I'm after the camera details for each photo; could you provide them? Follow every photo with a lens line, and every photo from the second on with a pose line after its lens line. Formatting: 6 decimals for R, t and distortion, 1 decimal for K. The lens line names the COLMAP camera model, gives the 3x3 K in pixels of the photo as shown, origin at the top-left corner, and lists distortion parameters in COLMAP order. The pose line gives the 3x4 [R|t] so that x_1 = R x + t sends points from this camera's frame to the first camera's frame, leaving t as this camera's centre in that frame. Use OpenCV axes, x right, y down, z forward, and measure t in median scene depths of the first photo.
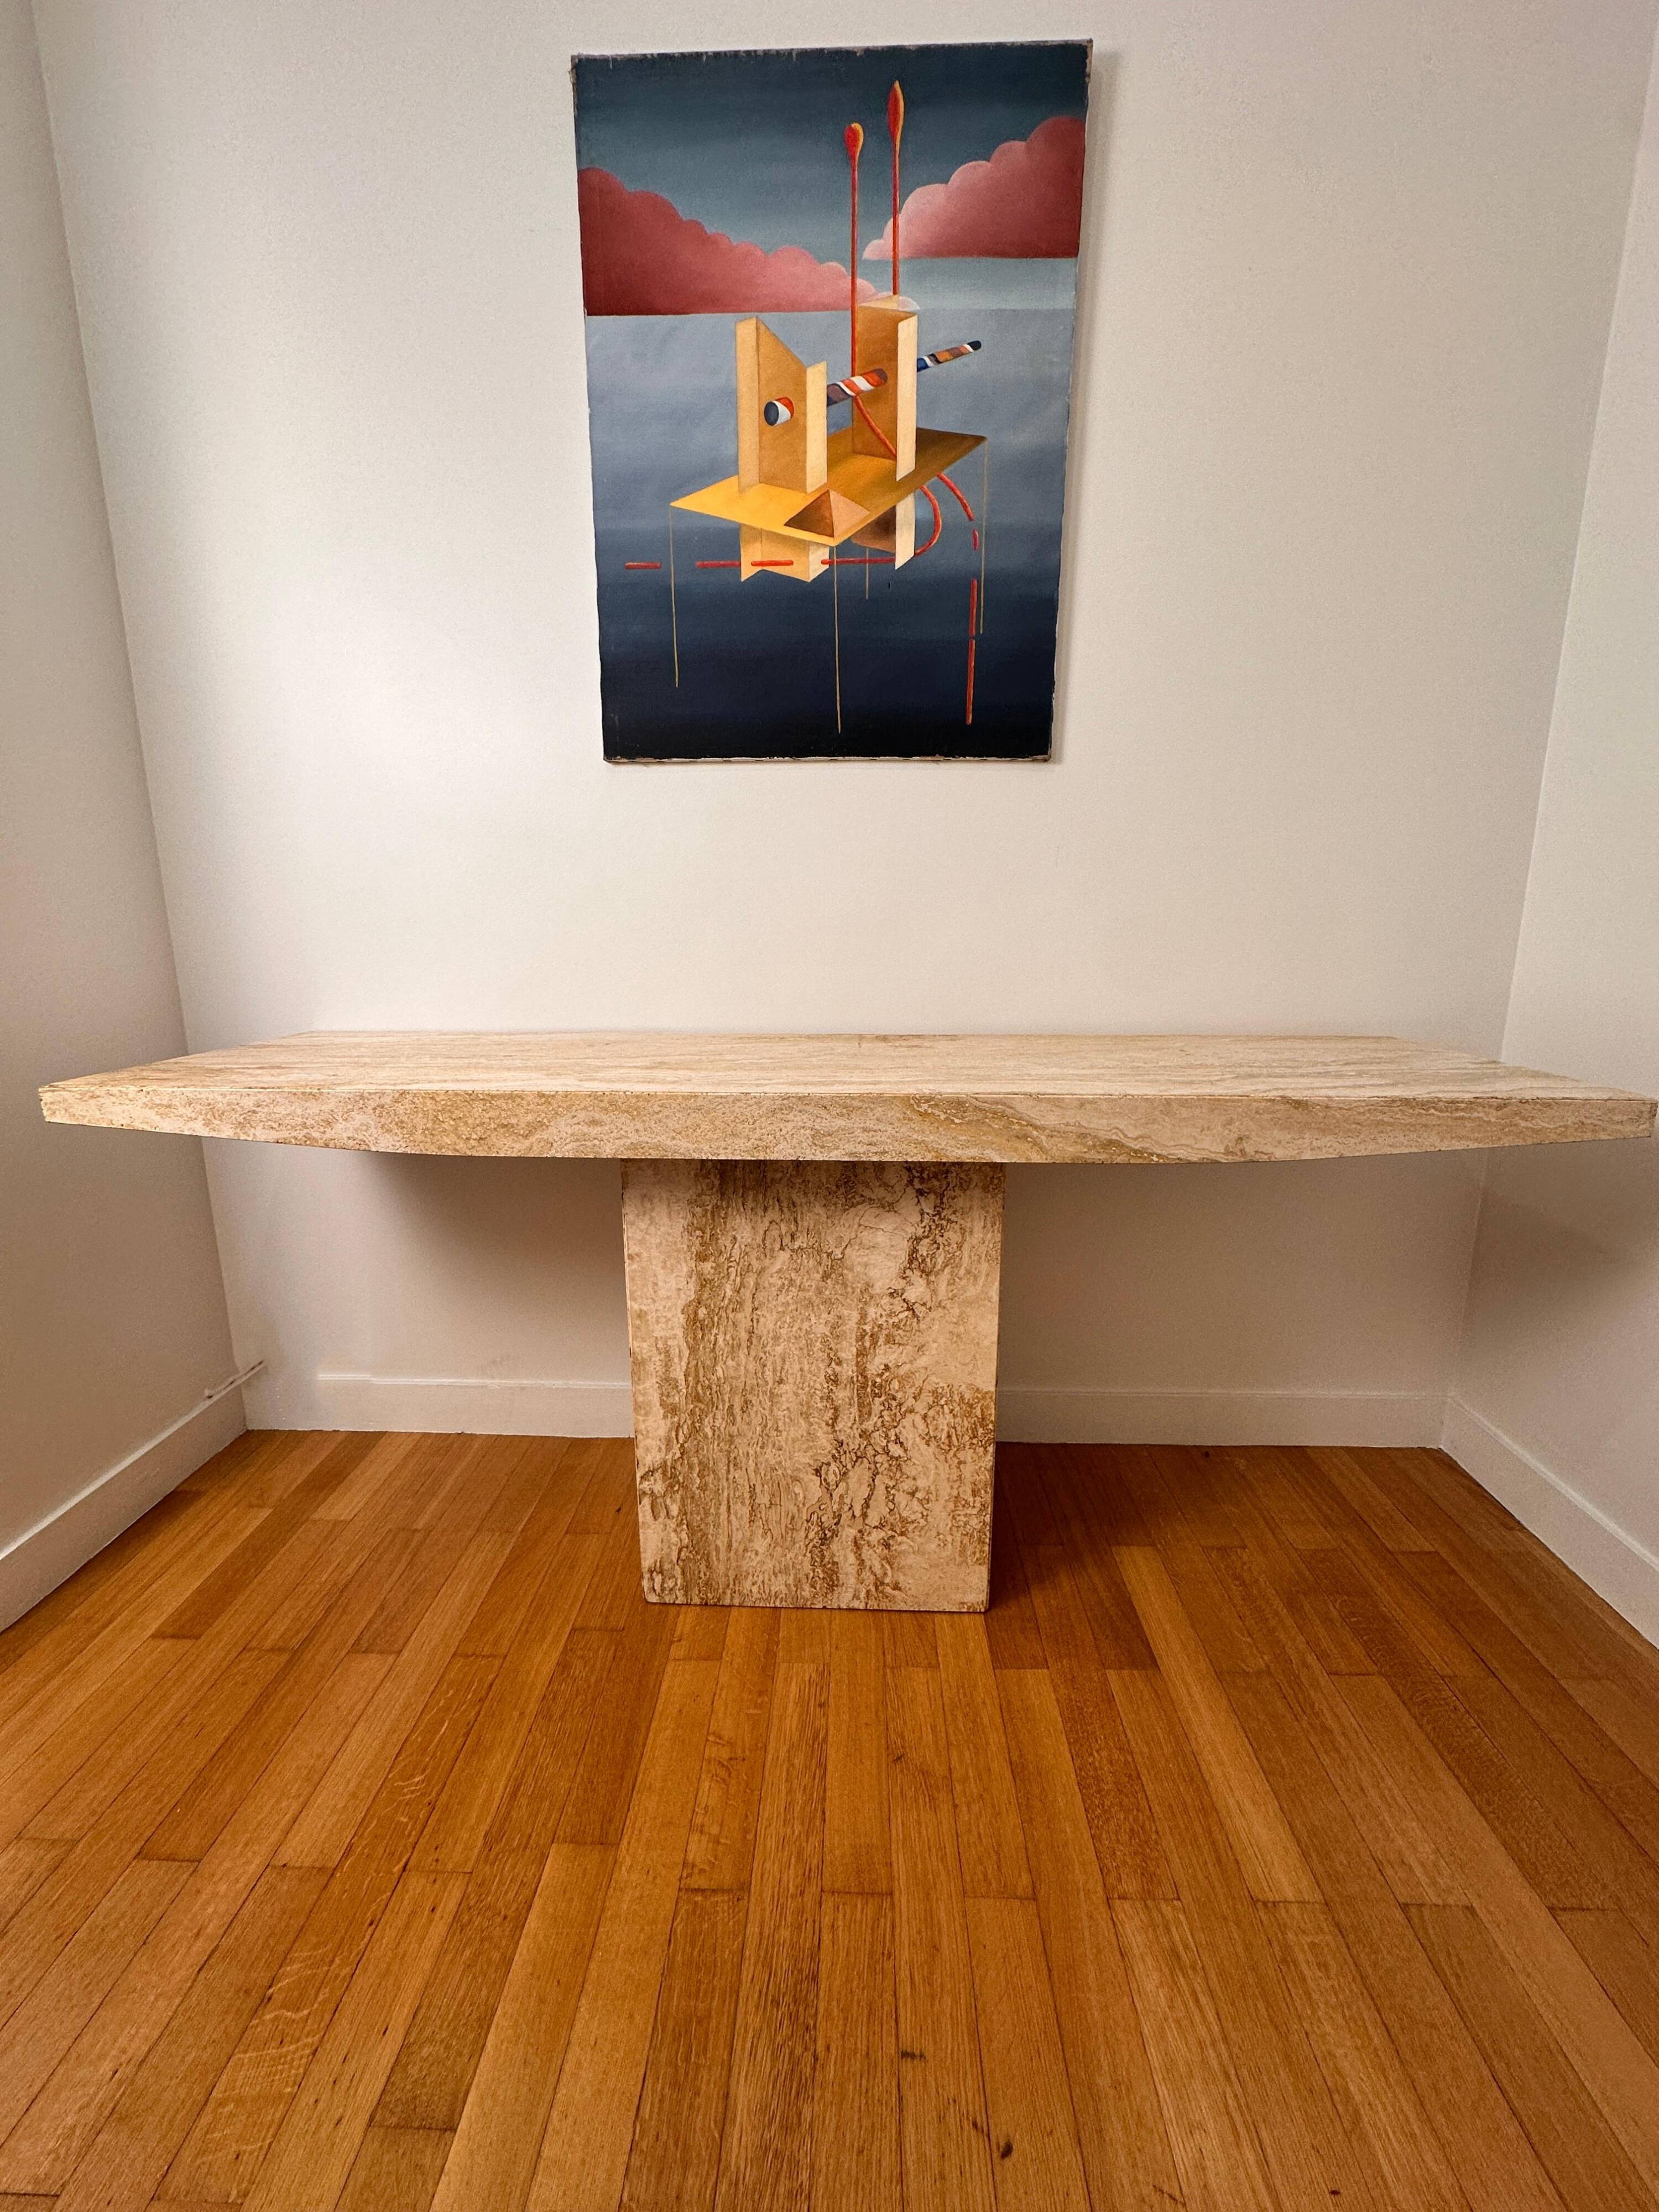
lens RADIAL K [[879.6, 0, 832.0], [0, 879.6, 1102.4], [0, 0, 1]] dist [-0.005036, 0.000952]
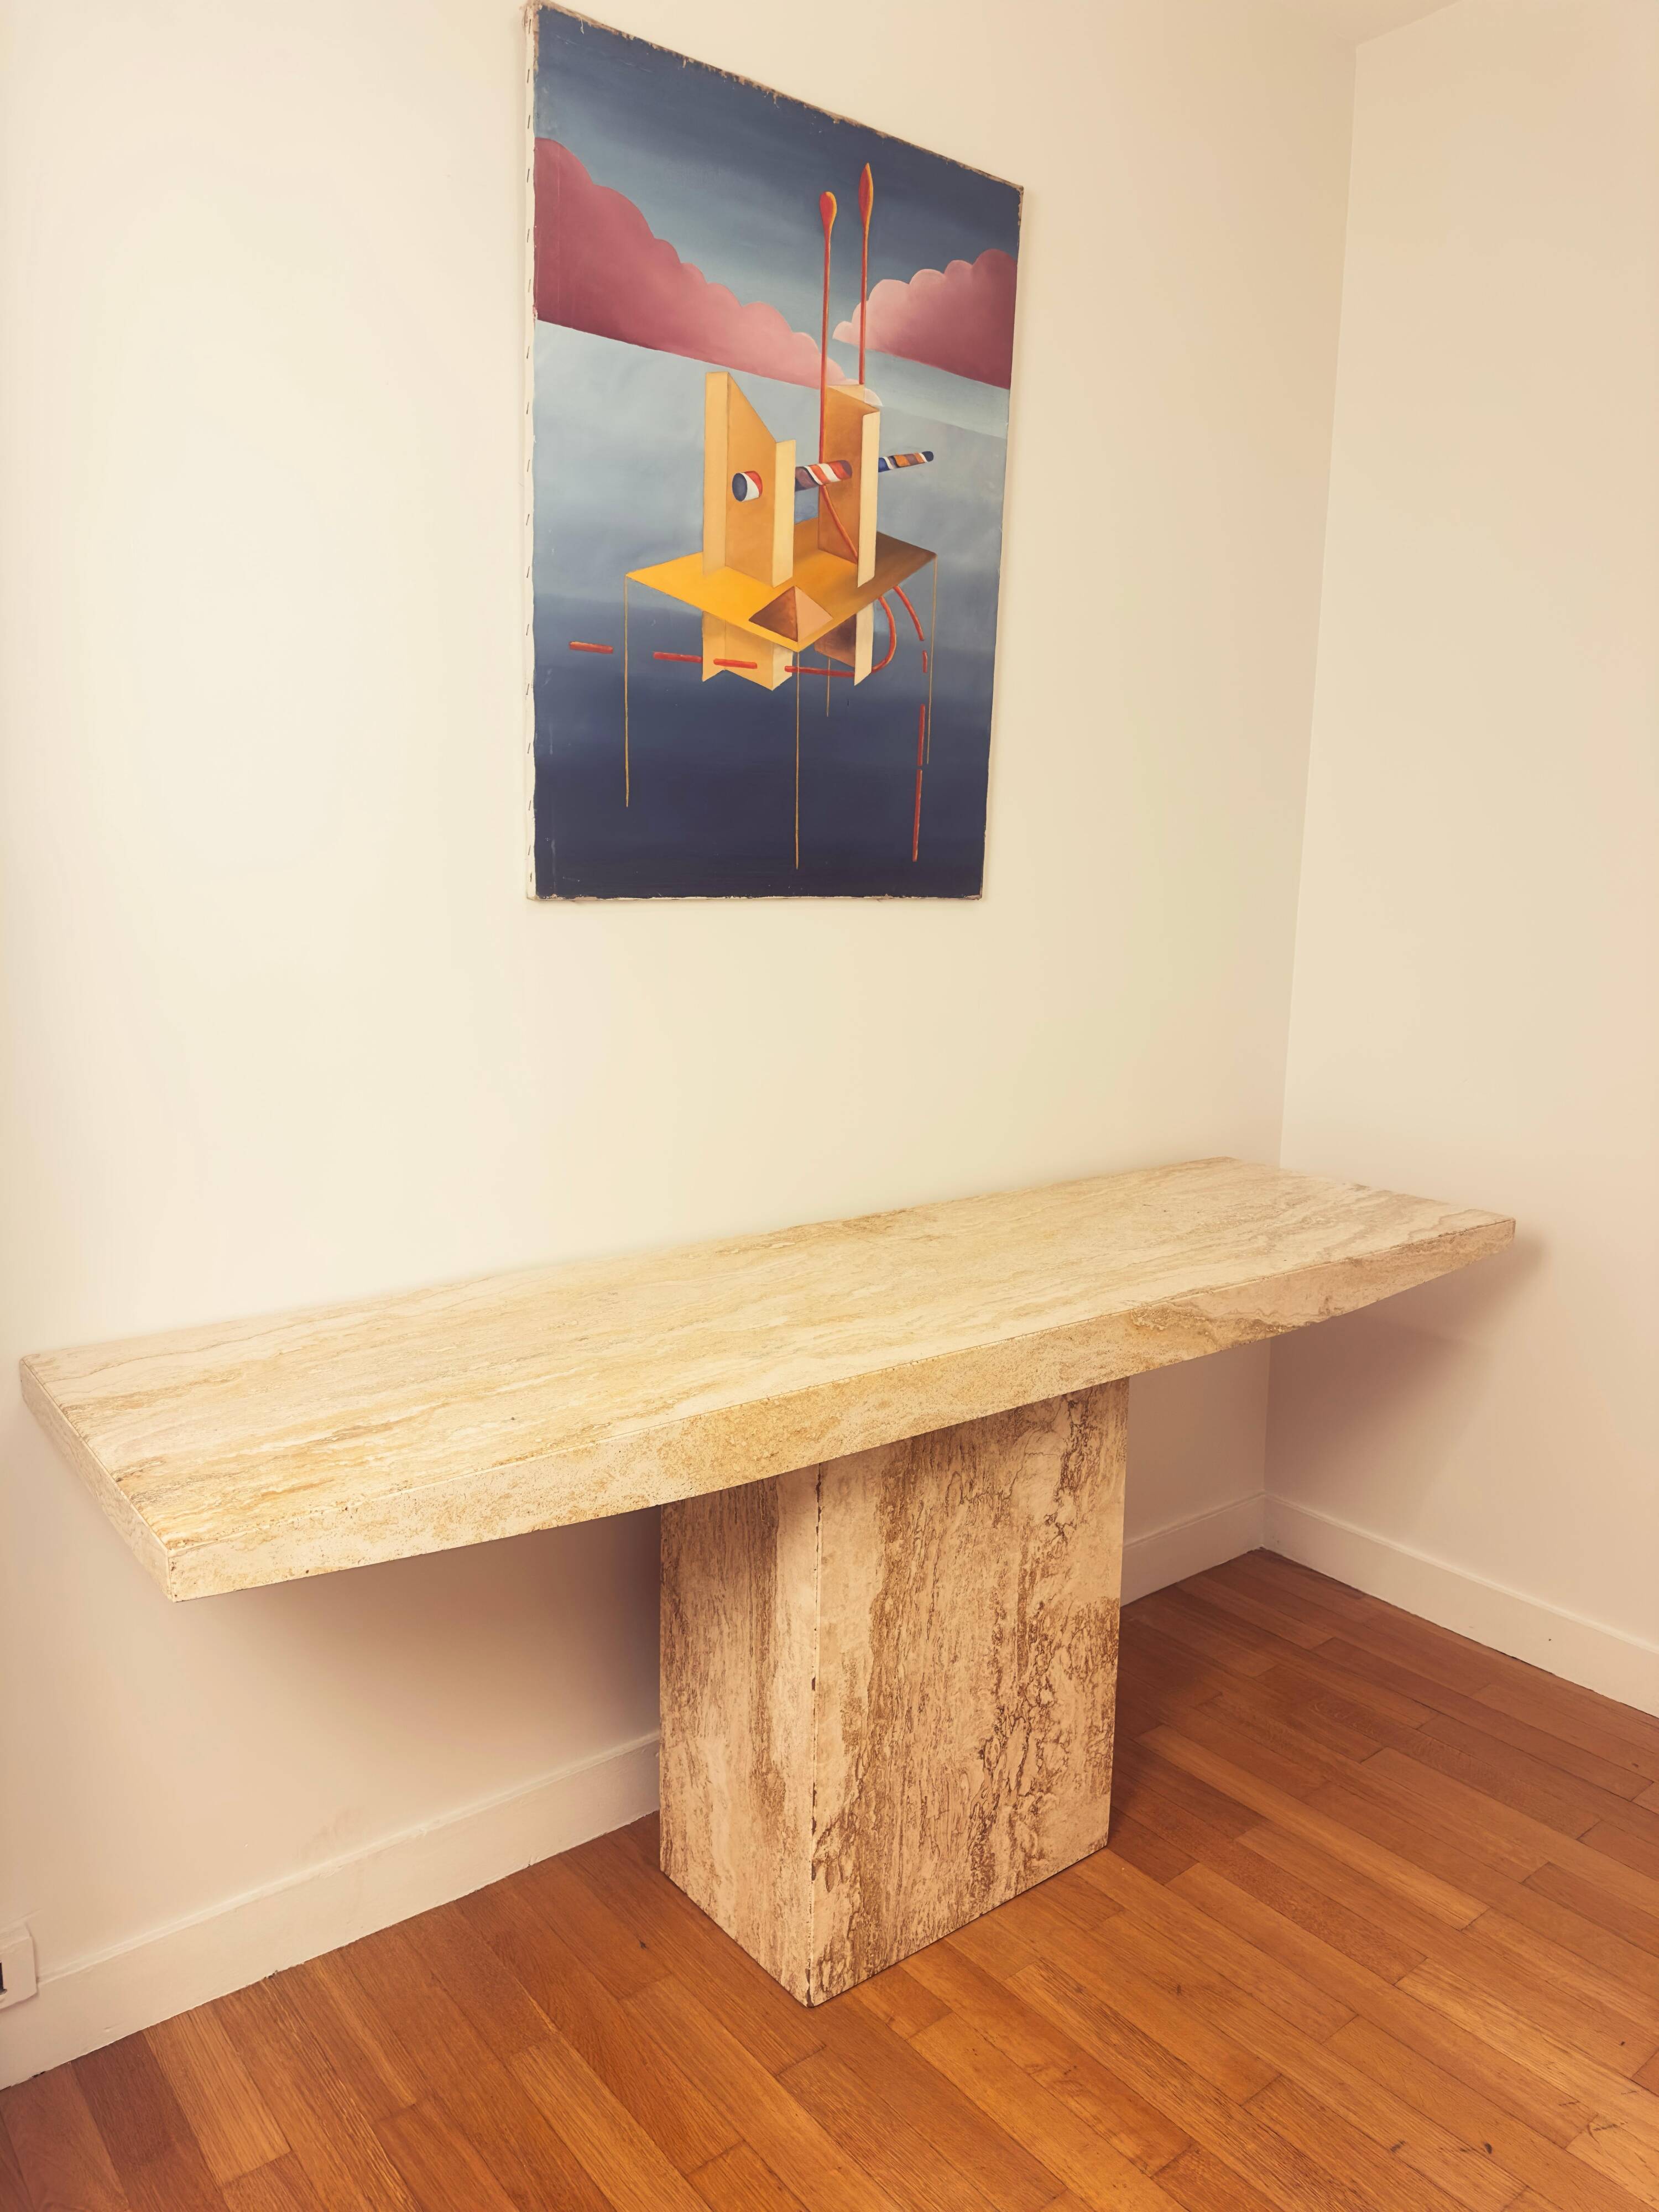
lens RADIAL K [[1542.7, 0, 834.5], [0, 1542.7, 1113.2], [0, 0, 1]] dist [0.087175, -0.114714]
pose [[0.760932, -0.093694, 0.642030, -1.086104], [0.112583, 0.993575, 0.011564, -0.246282], [-0.638989, 0.063483, 0.766592, -0.130817]]
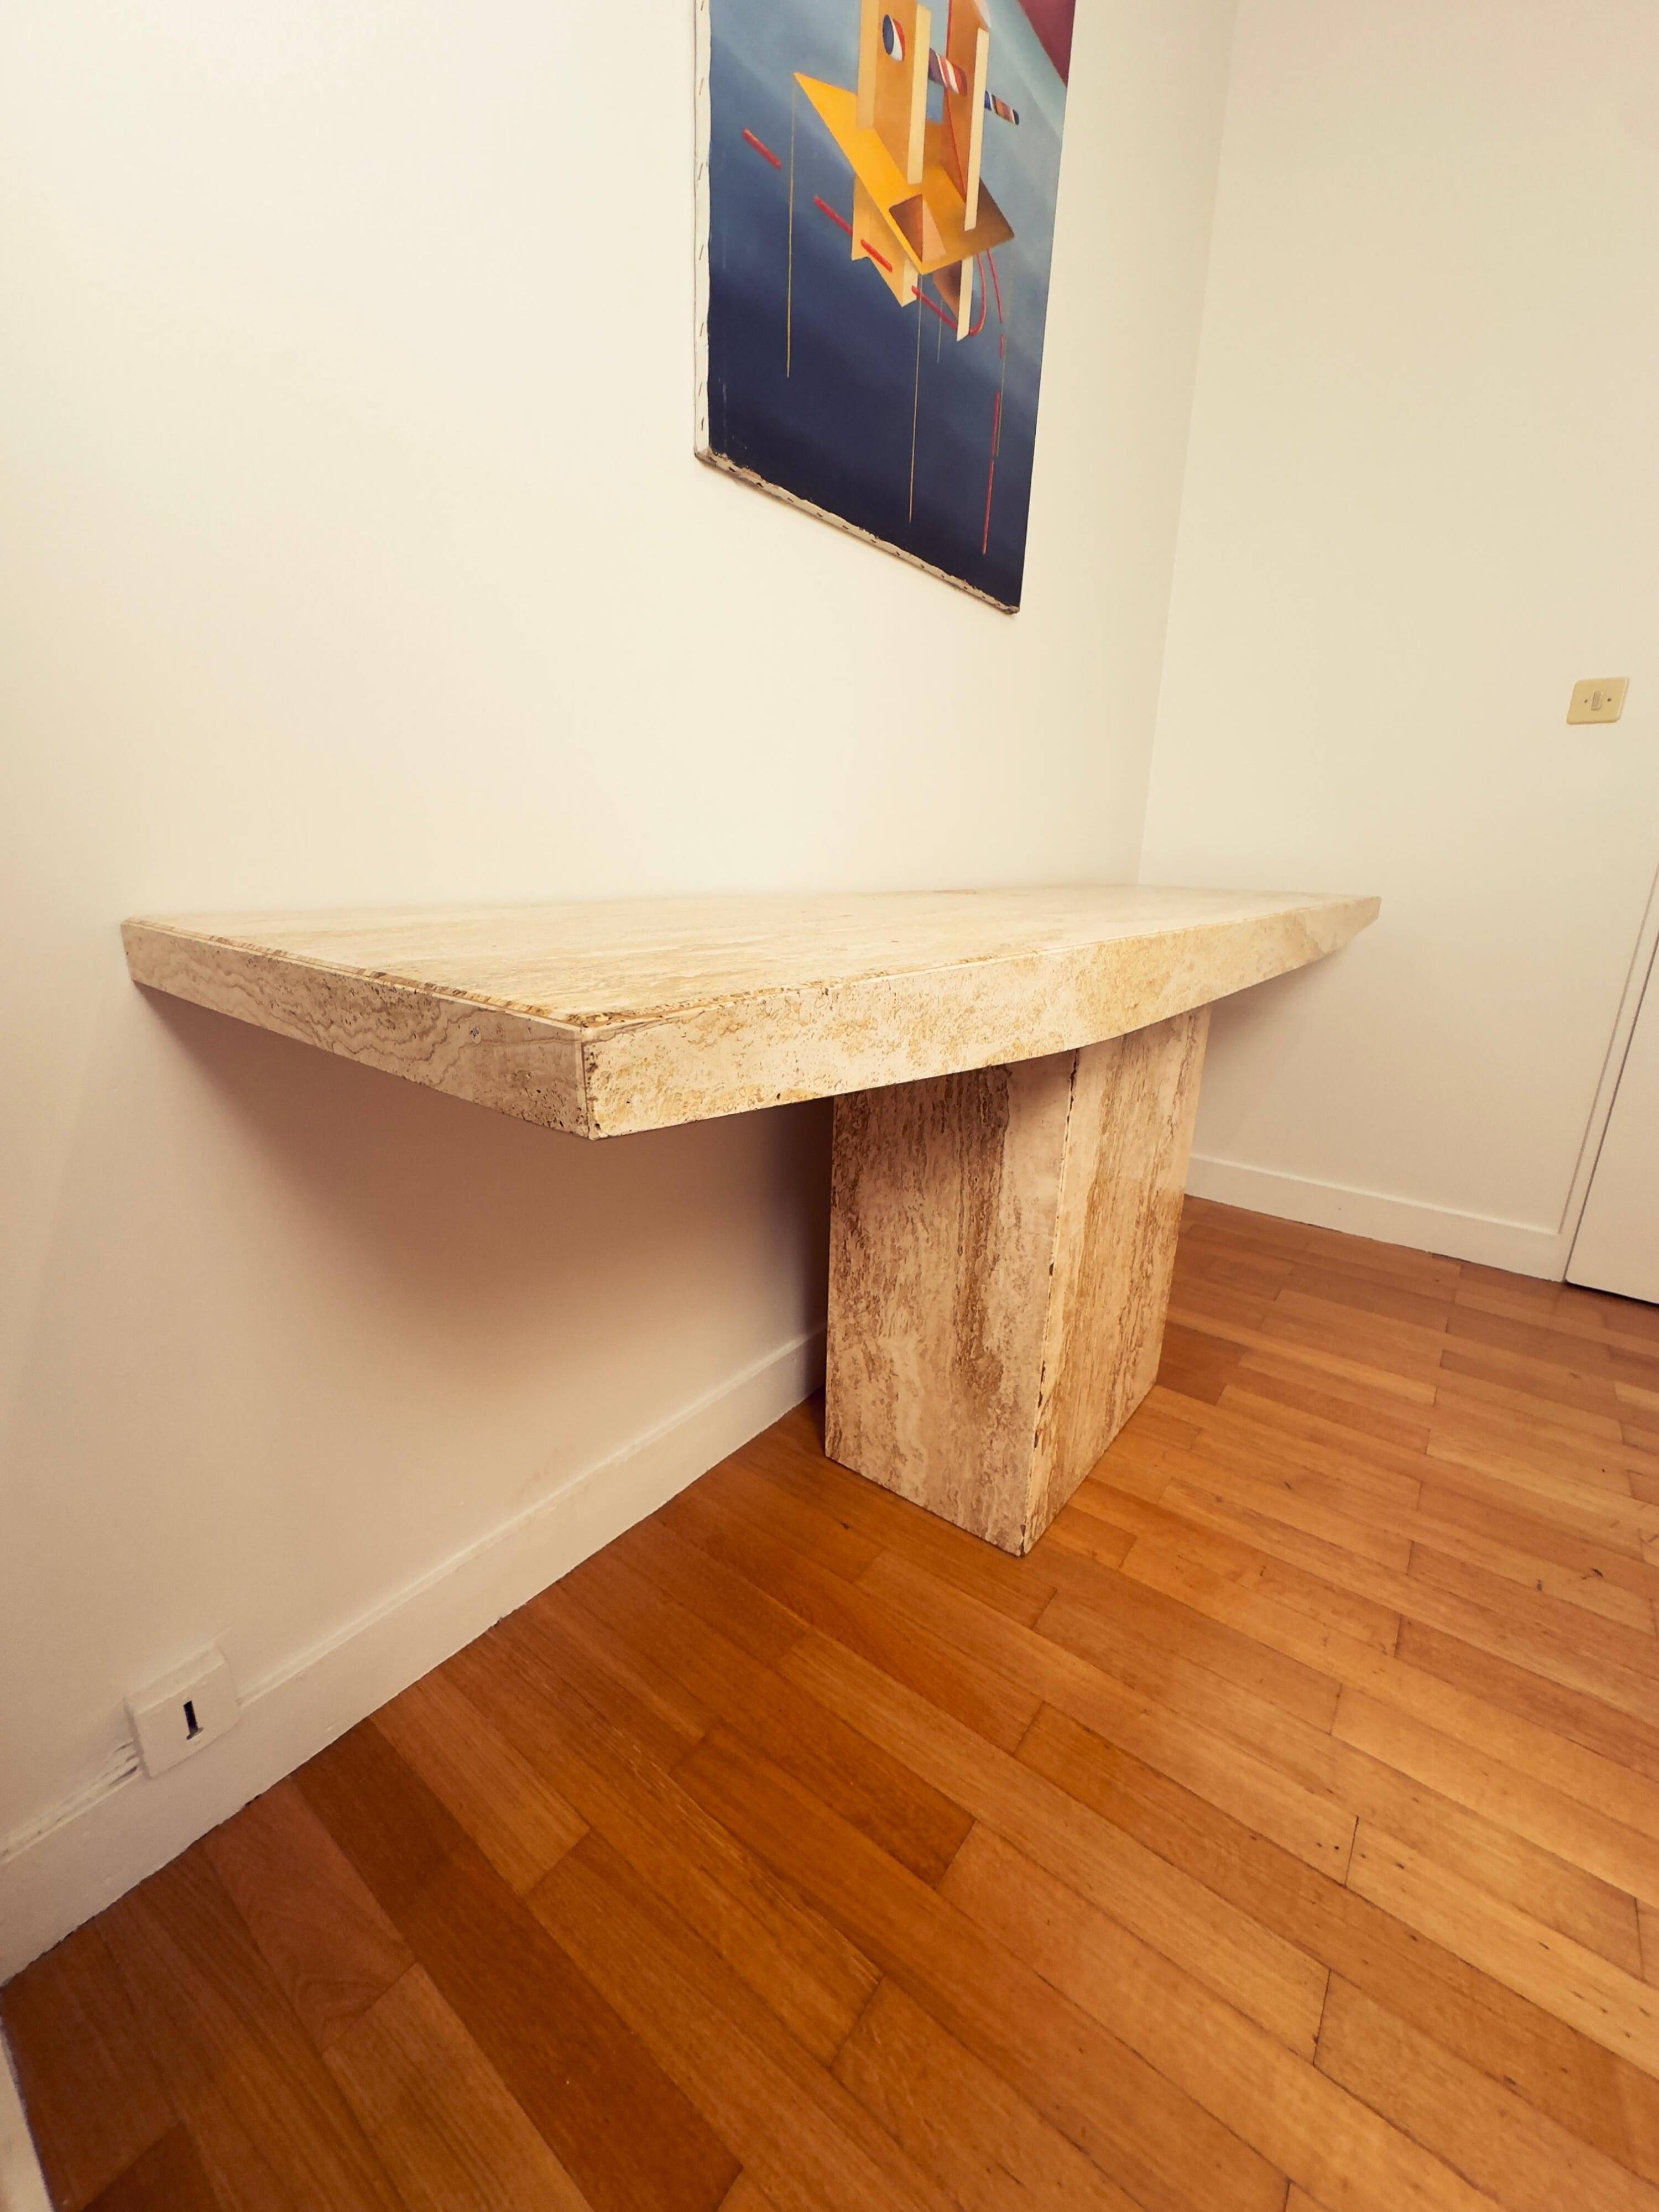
lens RADIAL K [[879.6, 0, 832.0], [0, 879.6, 1102.4], [0, 0, 1]] dist [-0.005036, 0.000952]
pose [[0.583464, -0.208021, 0.785046, -0.966254], [0.139234, 0.977950, 0.155654, -0.022868], [-0.800115, 0.018486, 0.599562, 0.677663]]
